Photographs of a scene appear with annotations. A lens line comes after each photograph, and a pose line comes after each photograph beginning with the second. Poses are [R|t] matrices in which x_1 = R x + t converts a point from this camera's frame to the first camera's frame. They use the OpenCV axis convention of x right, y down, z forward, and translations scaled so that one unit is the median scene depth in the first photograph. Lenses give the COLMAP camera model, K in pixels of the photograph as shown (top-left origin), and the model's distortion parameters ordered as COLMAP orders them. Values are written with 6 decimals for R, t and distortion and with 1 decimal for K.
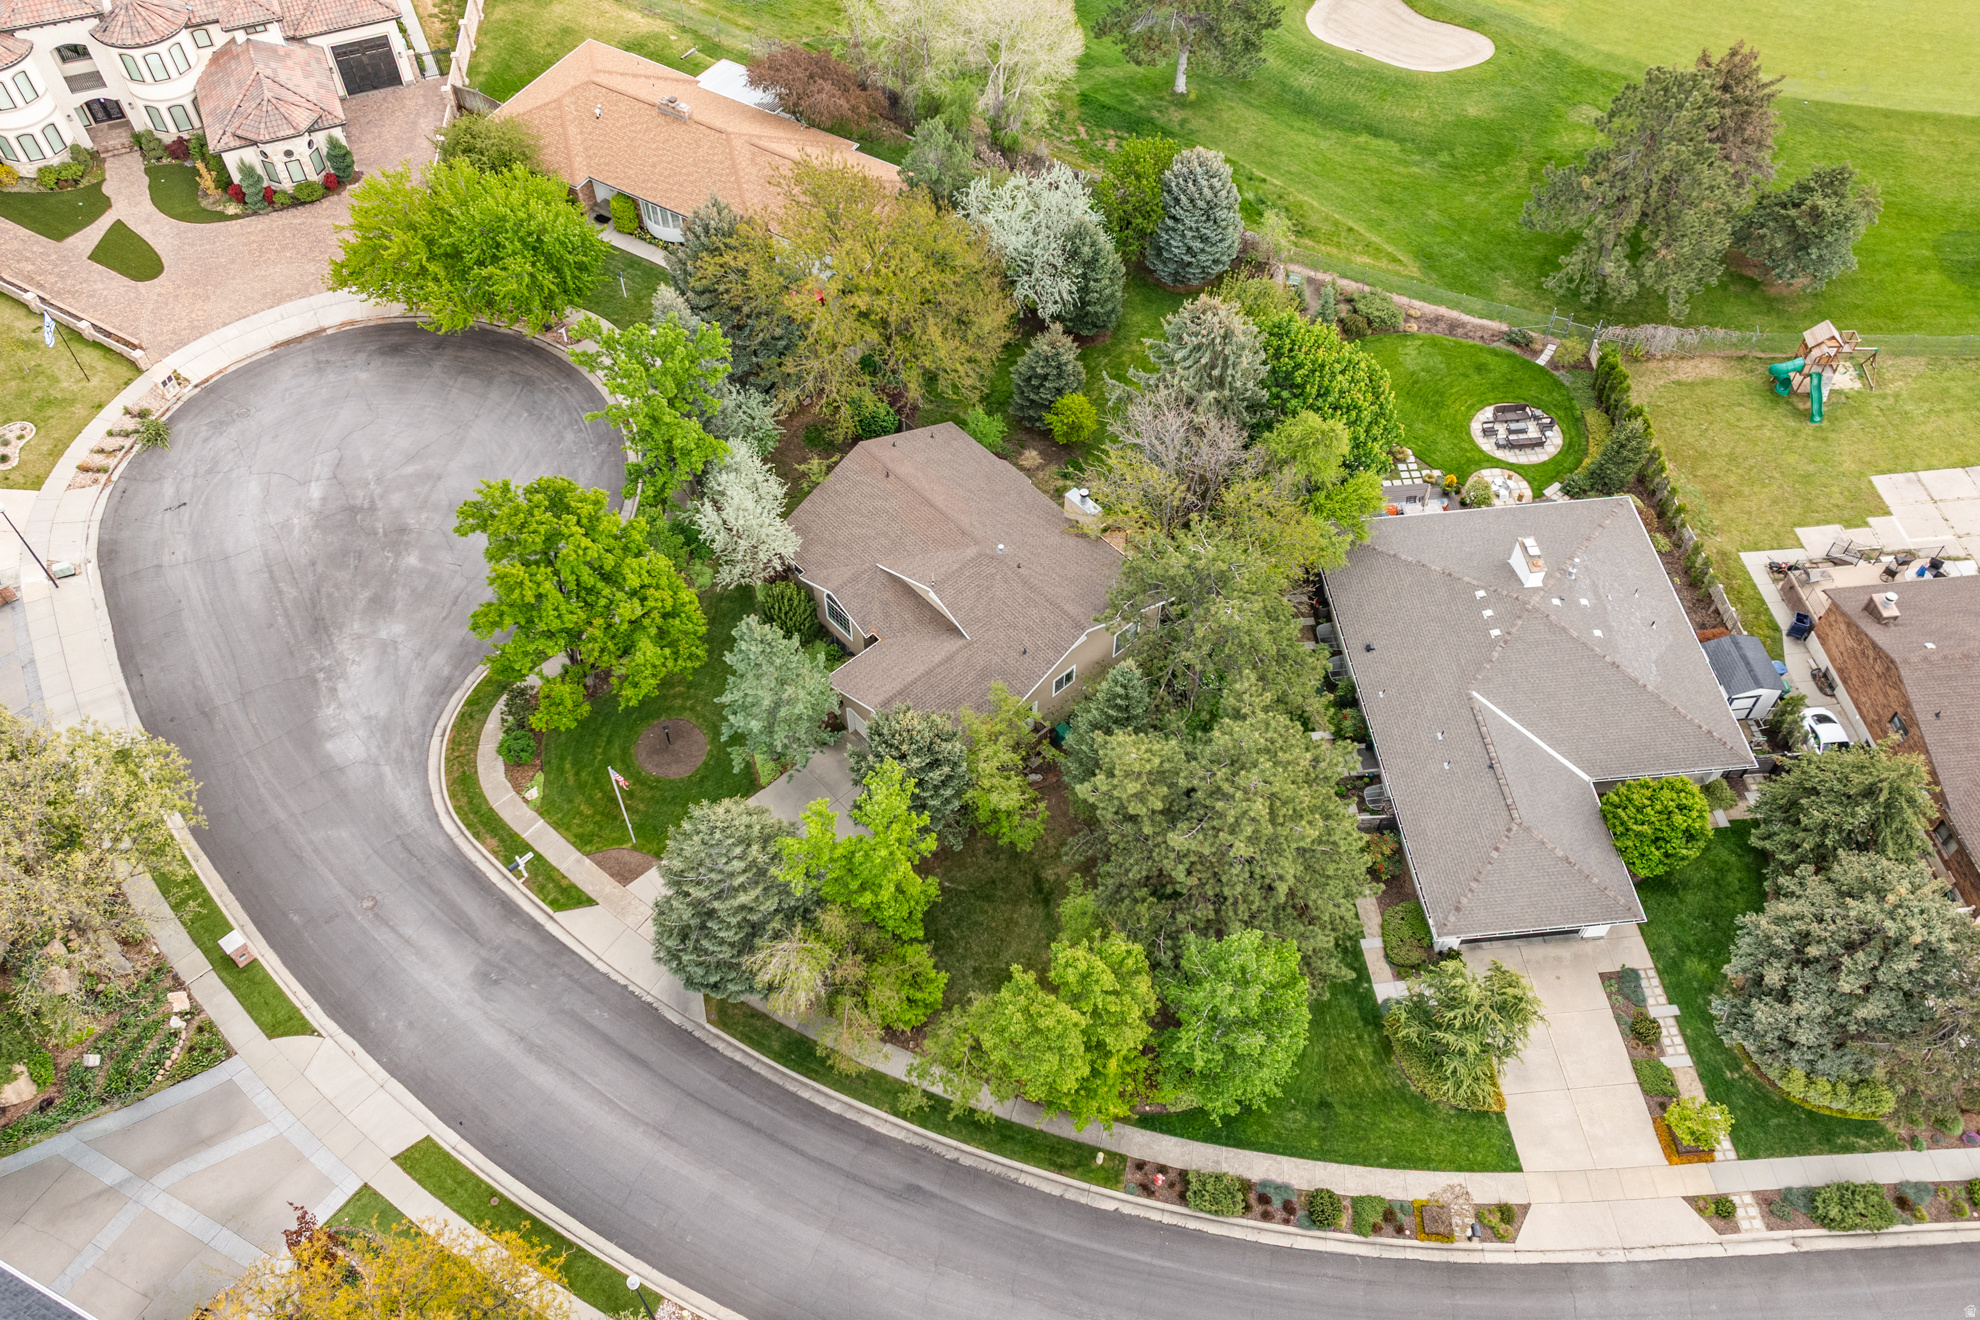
lens RADIAL K [[1638.8, 0, 957.8], [0, 1638.8, 686.1], [0, 0, 1]] dist [0.041186, 0.019532]
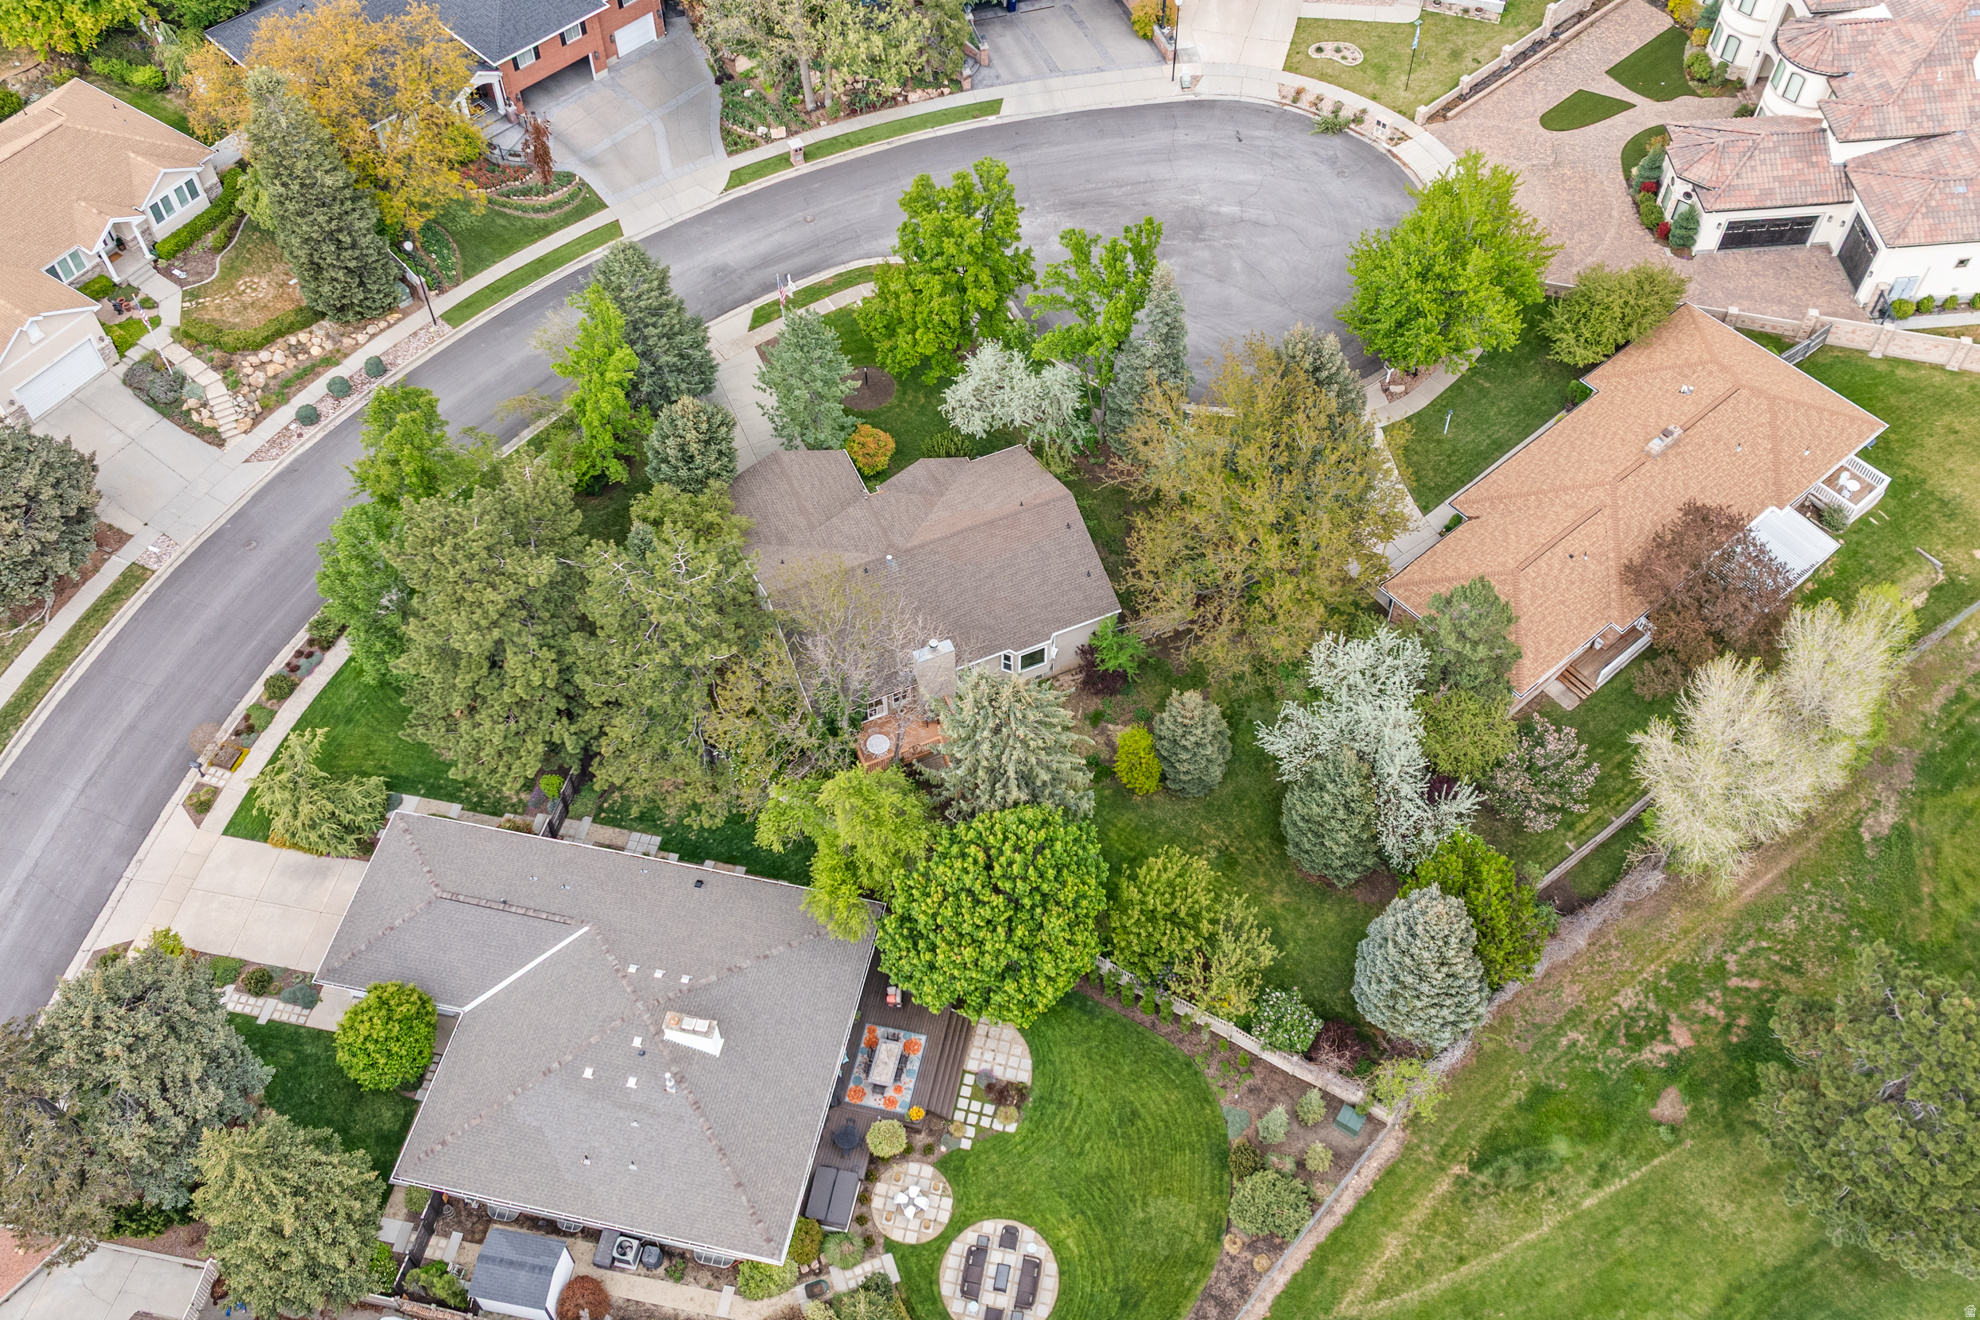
lens RADIAL K [[1790.7, 0, 962.1], [0, 1790.7, 650.7], [0, 0, 1]] dist [0.033553, 0.035925]
pose [[-0.315303, 0.778234, -0.543080, 0.698209], [-0.747388, 0.149016, 0.647461, -0.876674], [0.584804, 0.610038, 0.534657, 0.474596]]
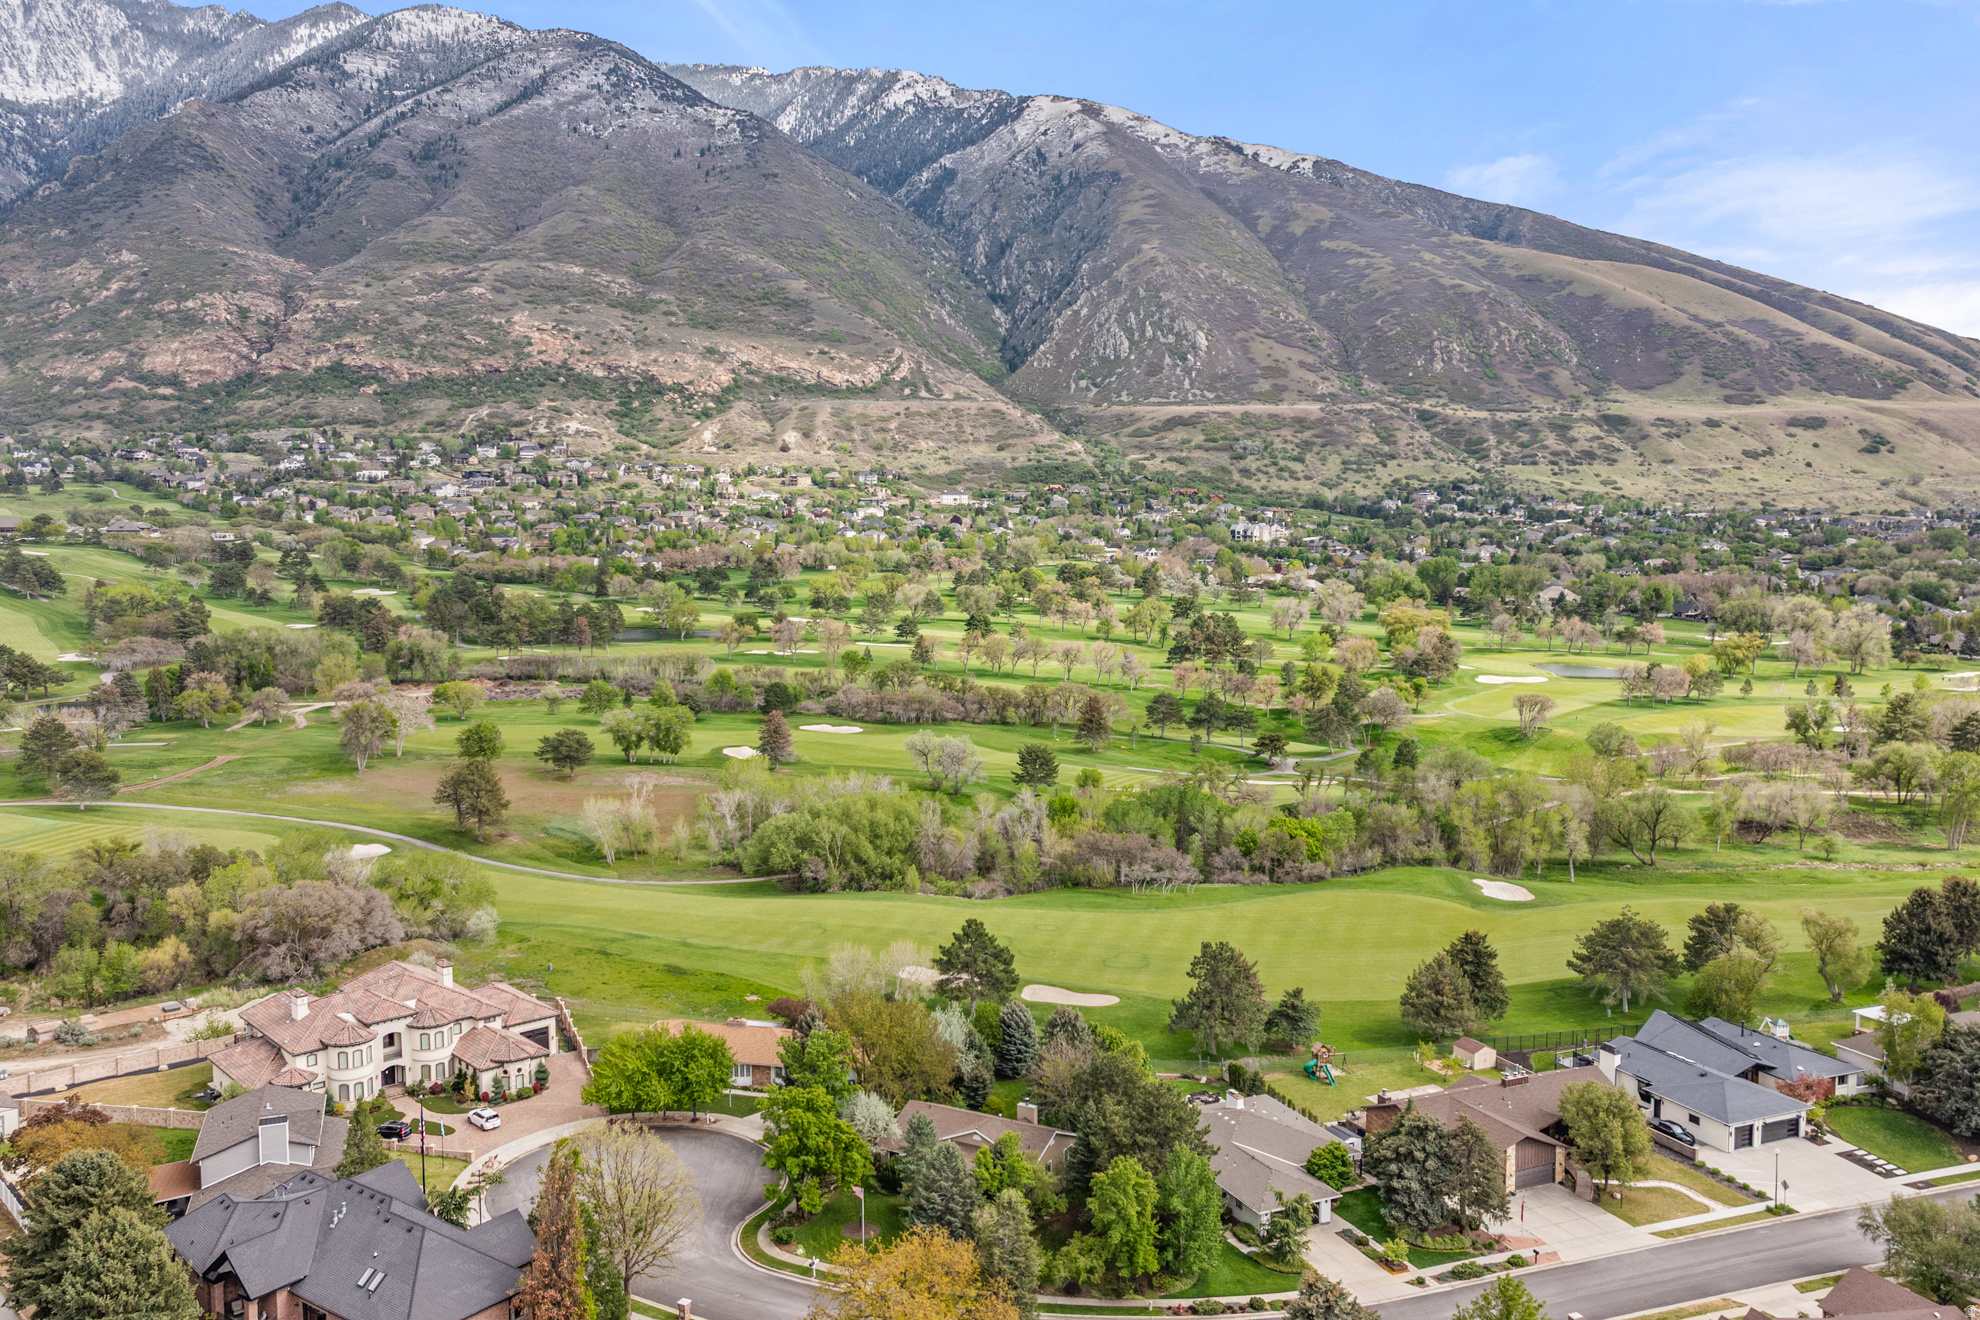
lens RADIAL K [[1730.8, 0, 1002.4], [0, 1730.8, 644.2], [0, 0, 1]] dist [0.026014, 0.058988]
pose [[0.944149, -0.020870, 0.328858, -0.691863], [0.254884, 0.678774, -0.688694, 1.039237], [-0.208848, 0.734050, 0.646183, -0.852018]]
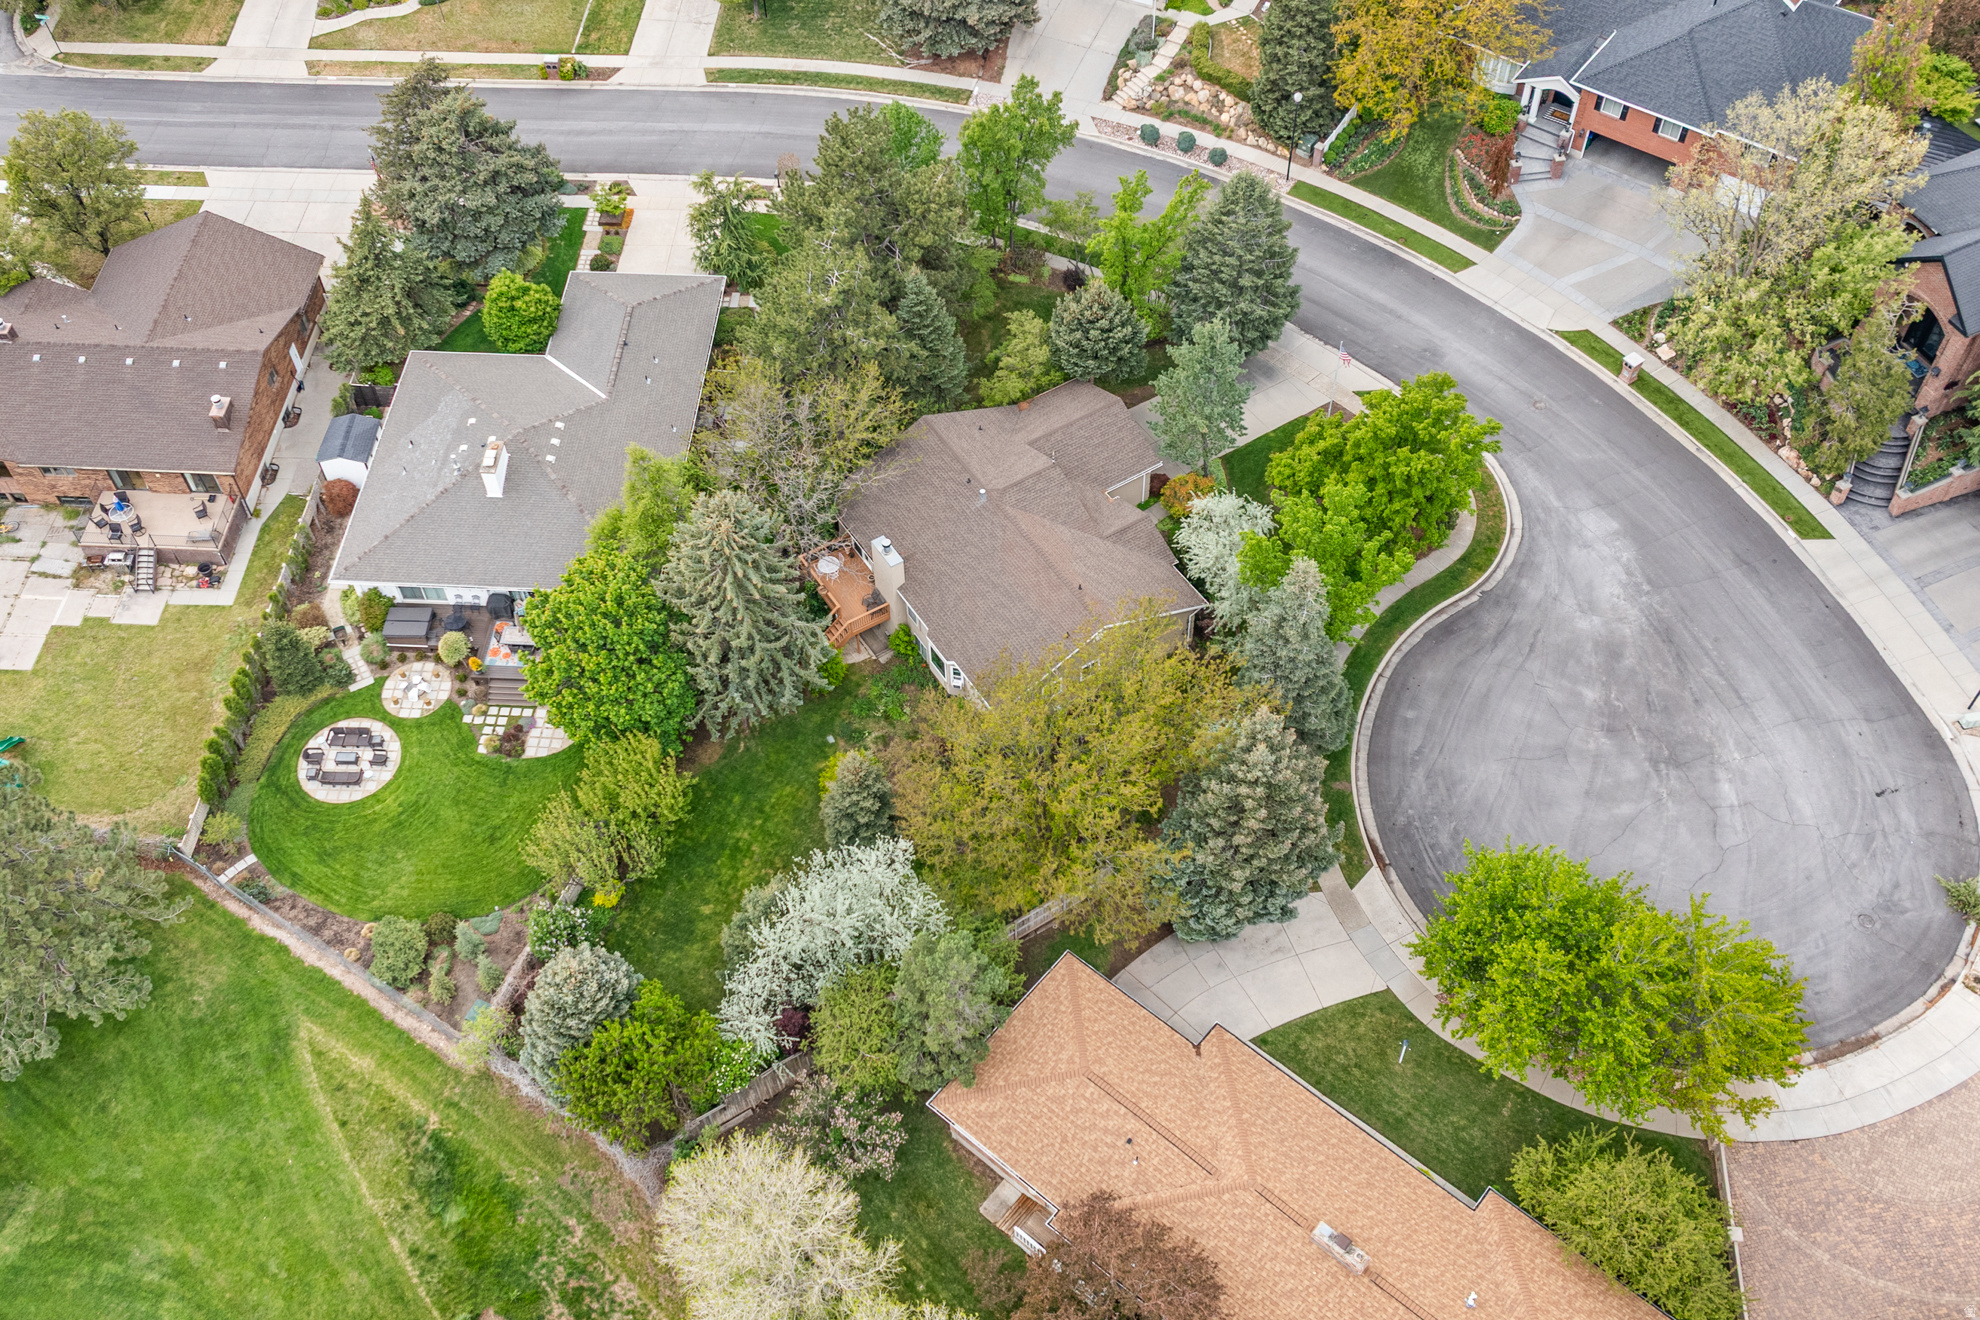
lens RADIAL K [[1790.7, 0, 1002.8], [0, 1790.7, 698.2], [0, 0, 1]] dist [0.033553, 0.035925]
pose [[-0.987491, -0.108533, 0.114380, -0.134888], [0.141421, -0.288838, 0.946875, -1.236404], [-0.069730, 0.951206, 0.300573, 0.813521]]
